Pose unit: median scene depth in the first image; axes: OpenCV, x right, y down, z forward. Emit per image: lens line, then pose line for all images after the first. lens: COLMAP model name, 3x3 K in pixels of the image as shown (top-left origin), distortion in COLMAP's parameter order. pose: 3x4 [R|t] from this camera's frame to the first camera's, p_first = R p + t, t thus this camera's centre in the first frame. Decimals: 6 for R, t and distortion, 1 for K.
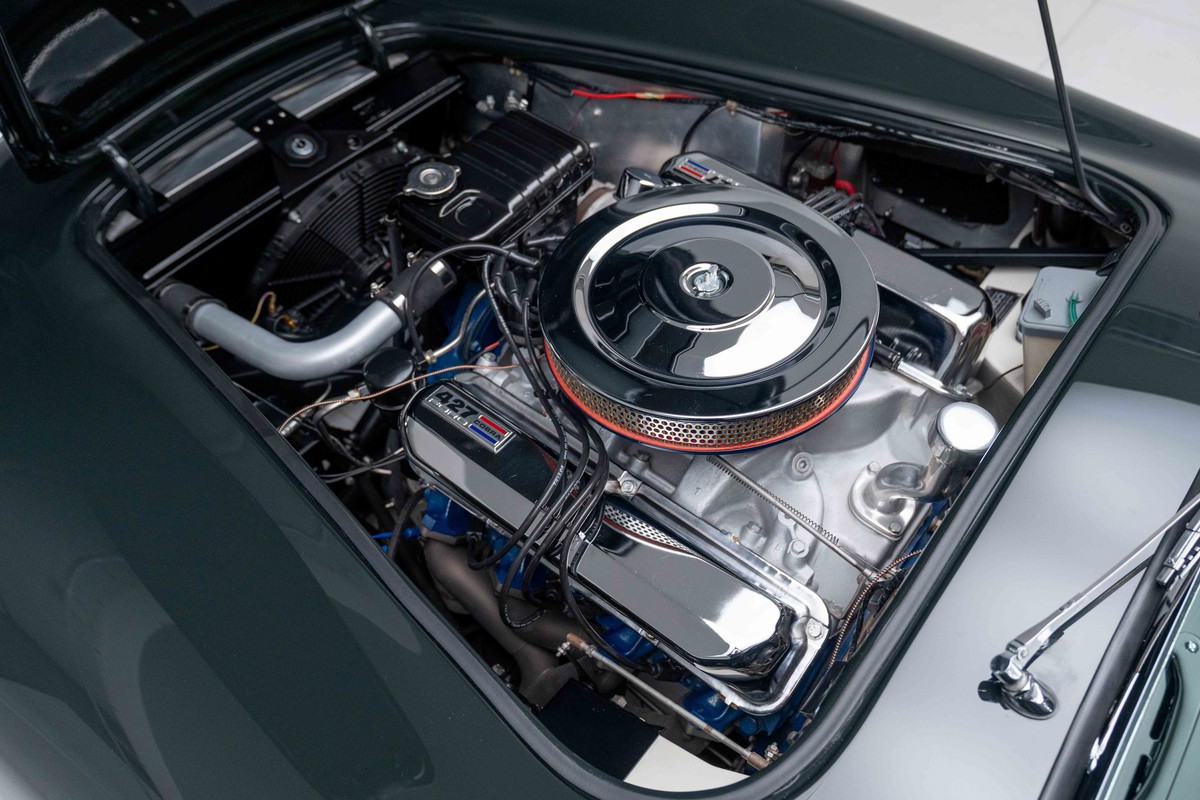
lens RADIAL K [[1002.5, 0, 600.0], [0, 1002.5, 400.0], [0, 0, 1]] dist [0.003861, -0.000037]
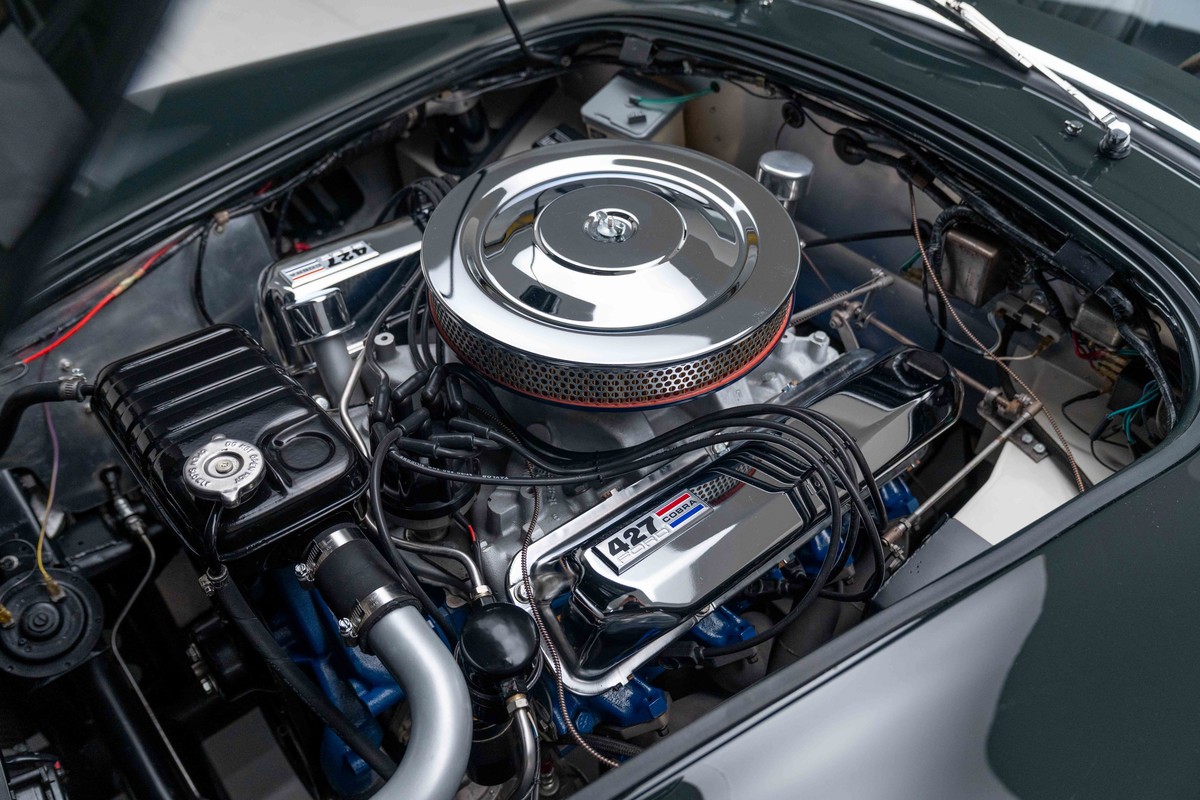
lens RADIAL K [[925.1, 0, 595.2], [0, 925.1, 396.9], [0, 0, 1]] dist [-0.031168, 0.005775]
pose [[0.196883, -0.655312, 0.729249, -0.429199], [0.738886, 0.588073, 0.328964, -0.222763], [-0.644425, 0.474064, 0.599982, 0.417995]]
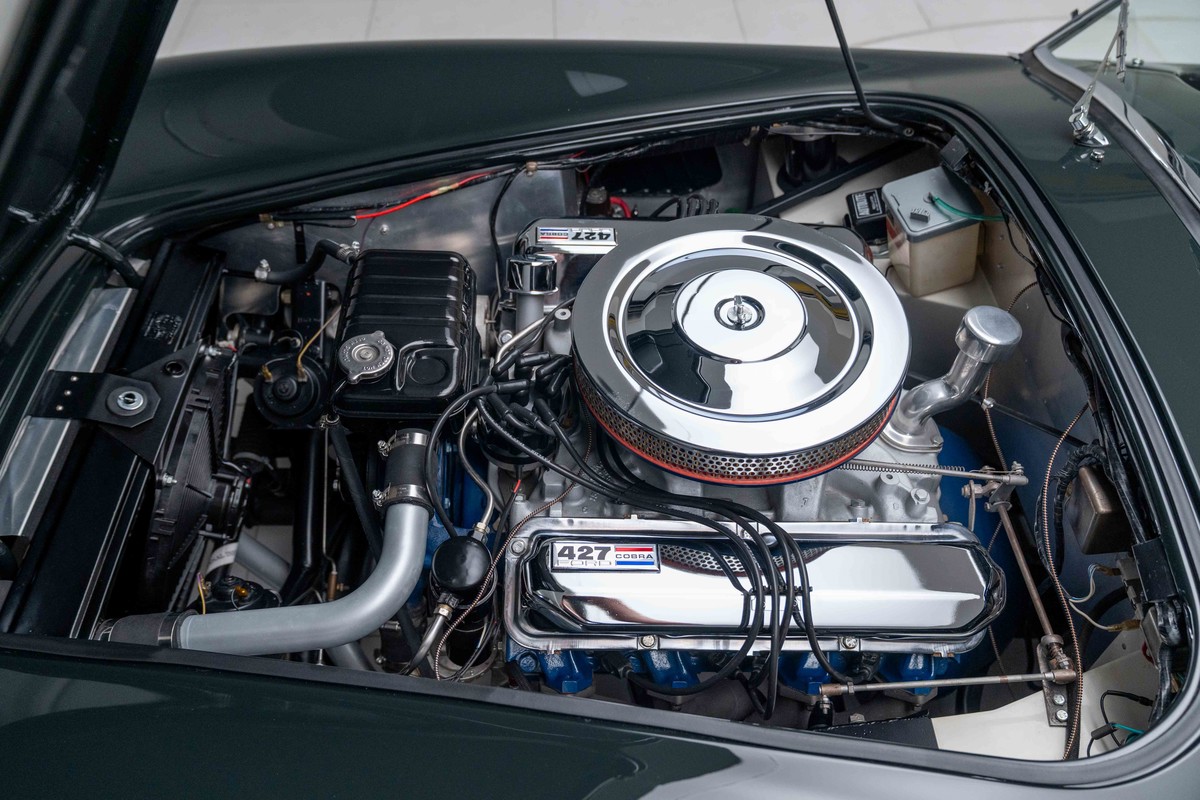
lens RADIAL K [[960.4, 0, 569.3], [0, 960.4, 402.4], [0, 0, 1]] dist [-0.035165, 0.000886]
pose [[0.778857, -0.460900, 0.425386, -0.342204], [0.475008, 0.876355, 0.079805, -0.141211], [-0.409572, 0.139905, 0.901486, 0.153123]]
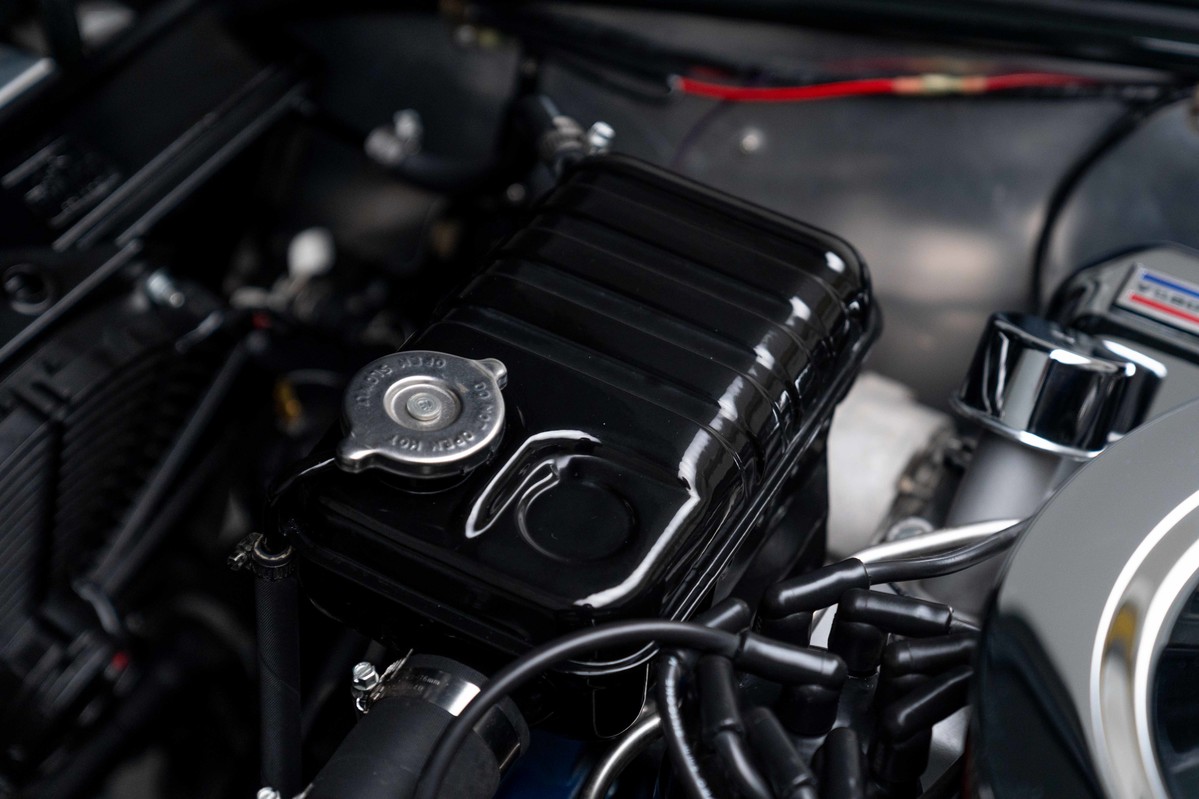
lens RADIAL K [[2531.6, 0, 599.5], [0, 2531.6, 399.5], [0, 0, 1]] dist [0.032851, 0.004280]
pose [[0.984747, -0.080005, 0.154507, -0.196065], [0.103453, 0.983223, -0.150234, -0.089717], [-0.139895, 0.163926, 0.976503, 0.225357]]
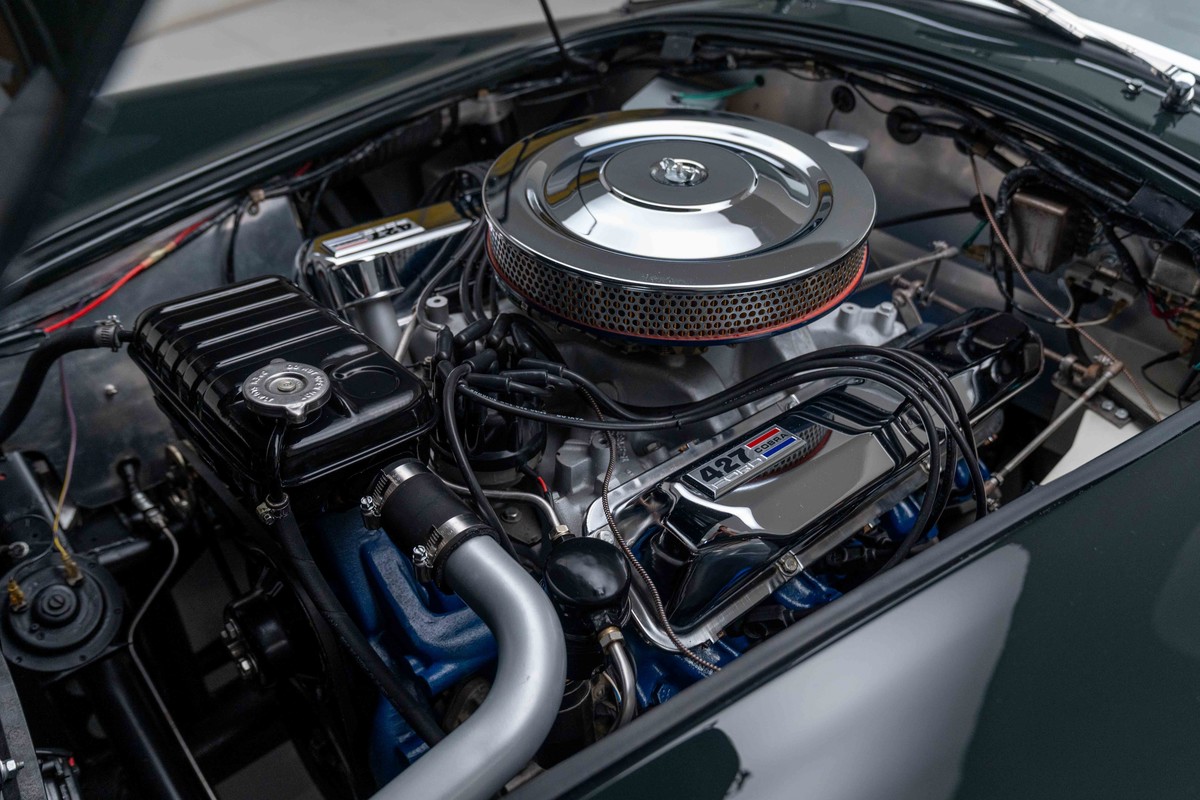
lens RADIAL K [[965.9, 0, 620.1], [0, 965.9, 415.7], [0, 0, 1]] dist [-0.028659, 0.000321]
pose [[0.158969, -0.577474, 0.800782, -0.493799], [0.737957, 0.608316, 0.292183, -0.194689], [-0.655857, 0.544495, 0.522855, 0.508735]]
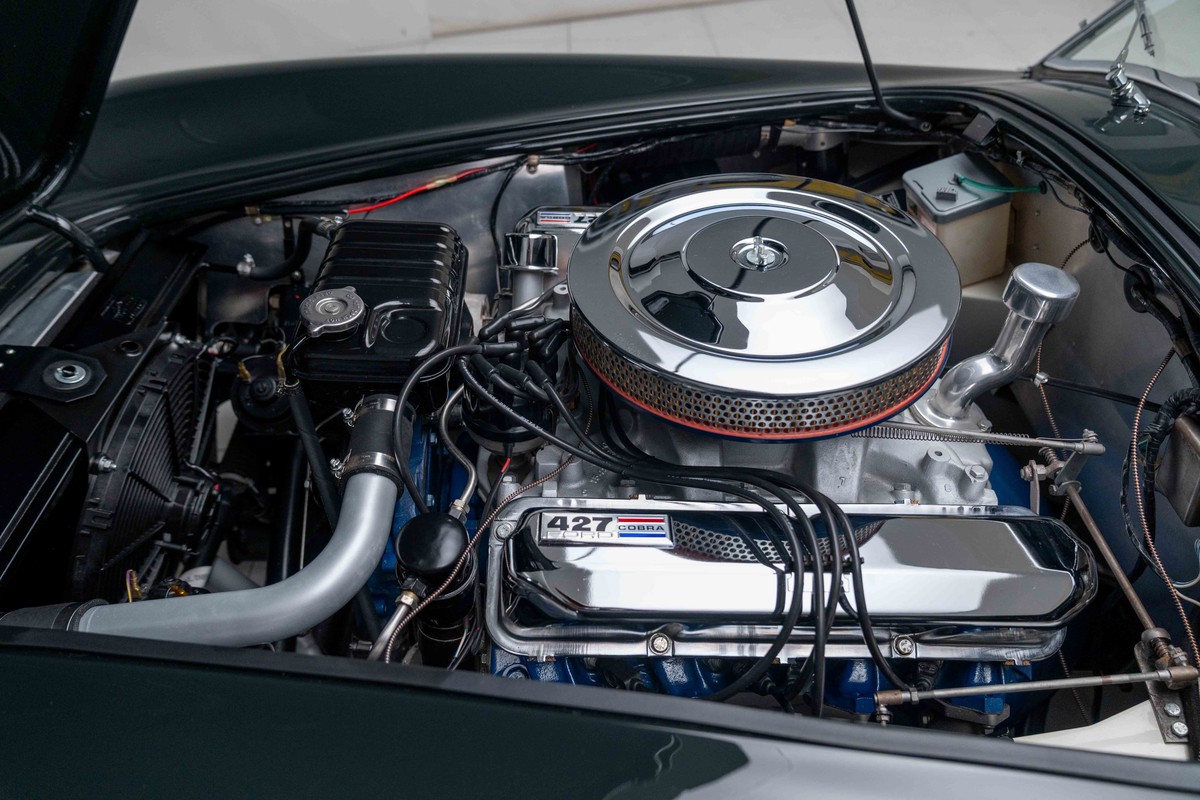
lens RADIAL K [[861.7, 0, 593.6], [0, 861.7, 400.3], [0, 0, 1]] dist [-0.032629, 0.003476]
pose [[0.776793, -0.402807, 0.484087, -0.302064], [0.476890, 0.878289, -0.034424, -0.036110], [-0.411302, 0.257596, 0.874343, 0.311219]]
